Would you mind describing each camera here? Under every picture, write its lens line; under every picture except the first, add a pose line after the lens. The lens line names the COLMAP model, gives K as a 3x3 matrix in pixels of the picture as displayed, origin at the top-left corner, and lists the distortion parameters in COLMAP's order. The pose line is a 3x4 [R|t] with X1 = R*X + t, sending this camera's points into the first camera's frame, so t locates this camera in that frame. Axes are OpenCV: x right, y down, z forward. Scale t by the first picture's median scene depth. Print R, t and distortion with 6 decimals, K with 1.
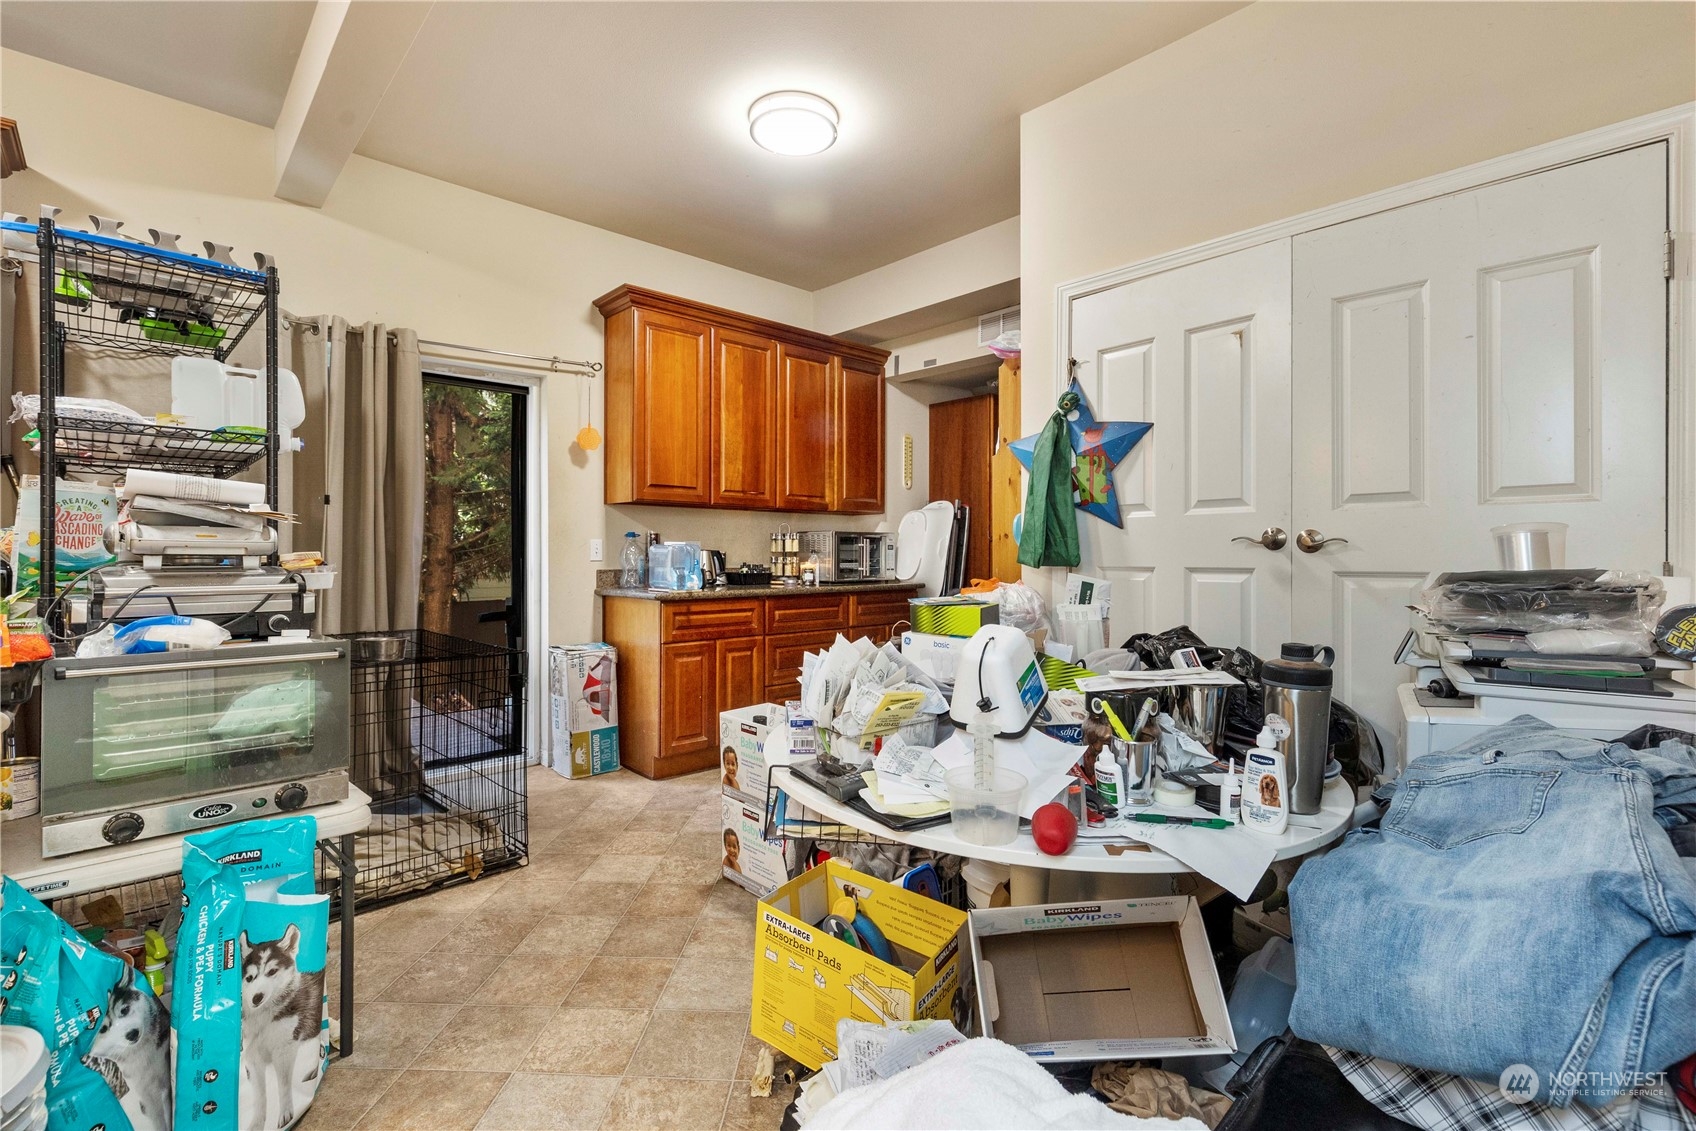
lens RADIAL K [[767.7, 0, 848.0], [0, 767.7, 565.5], [0, 0, 1]] dist [0.014076, -0.000038]
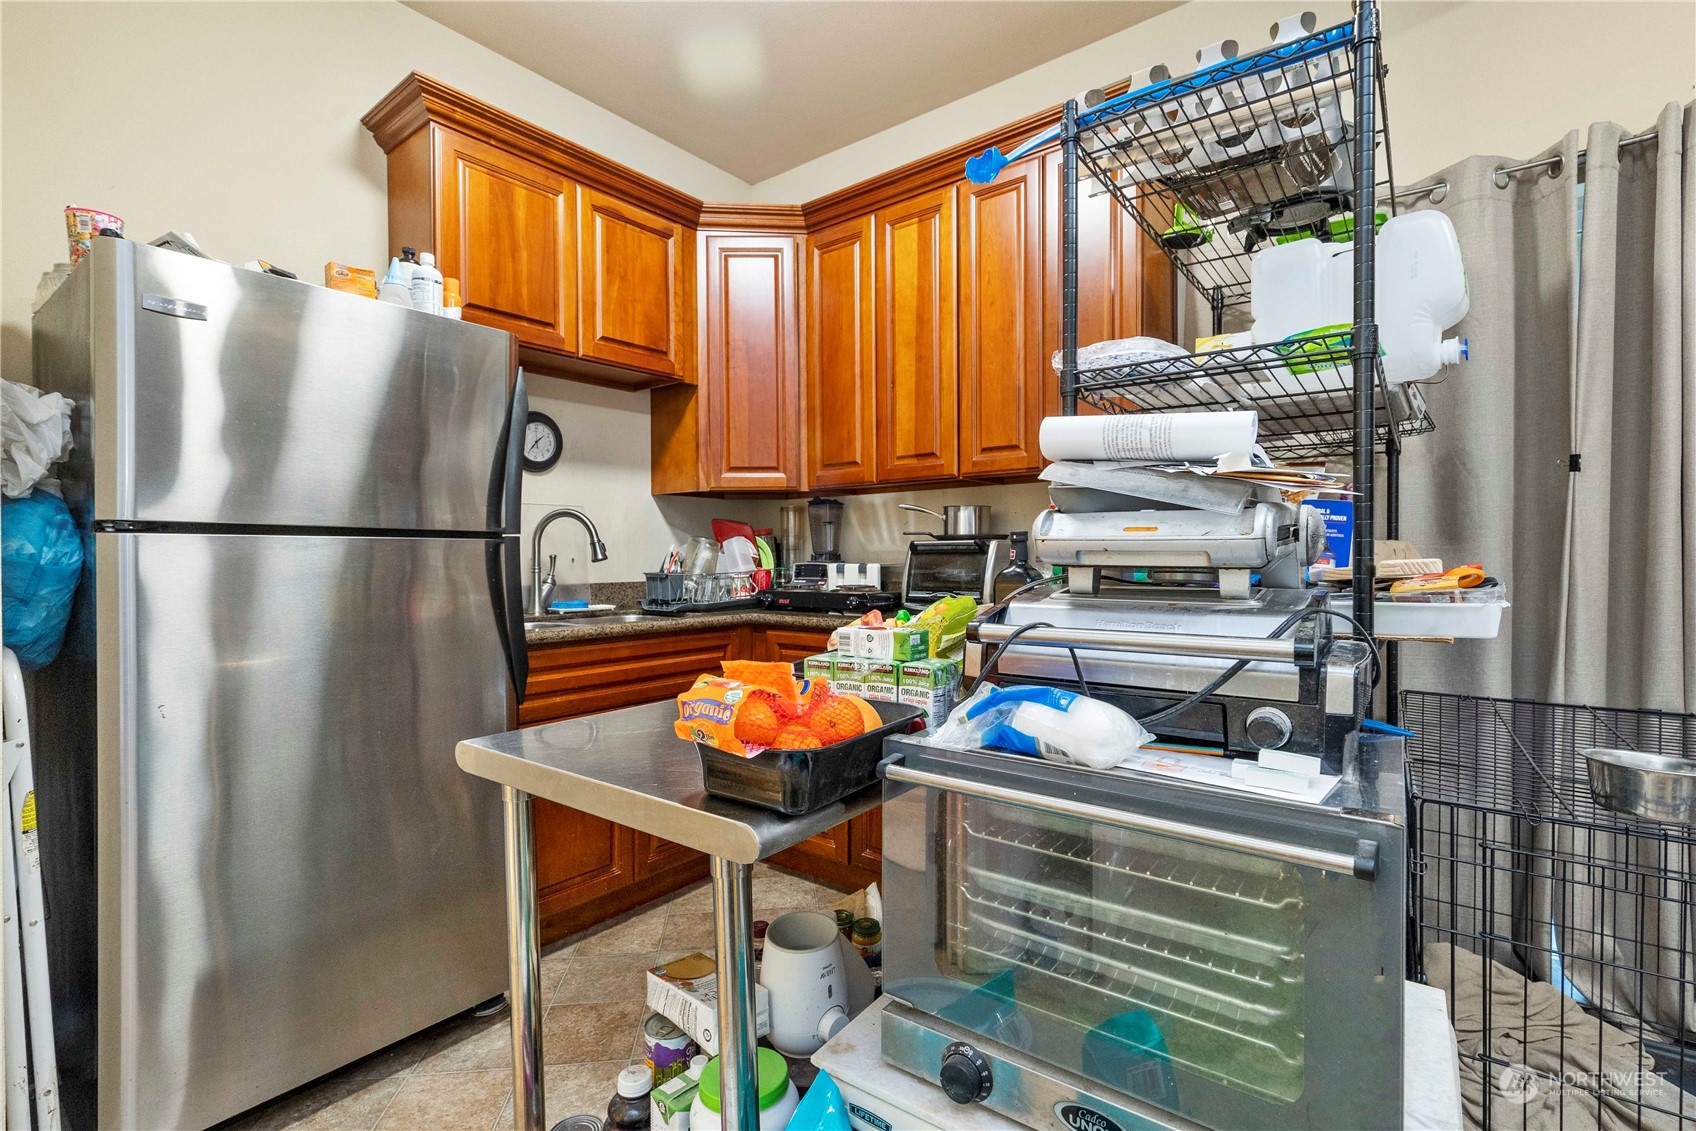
lens RADIAL K [[776.9, 0, 848.0], [0, 776.9, 565.5], [0, 0, 1]] dist [0.000386, -0.000230]
pose [[0.149360, 0.006656, -0.988760, -0.350889], [-0.009222, 0.999943, 0.005338, -0.015341], [0.988740, 0.008321, 0.149413, 0.715215]]
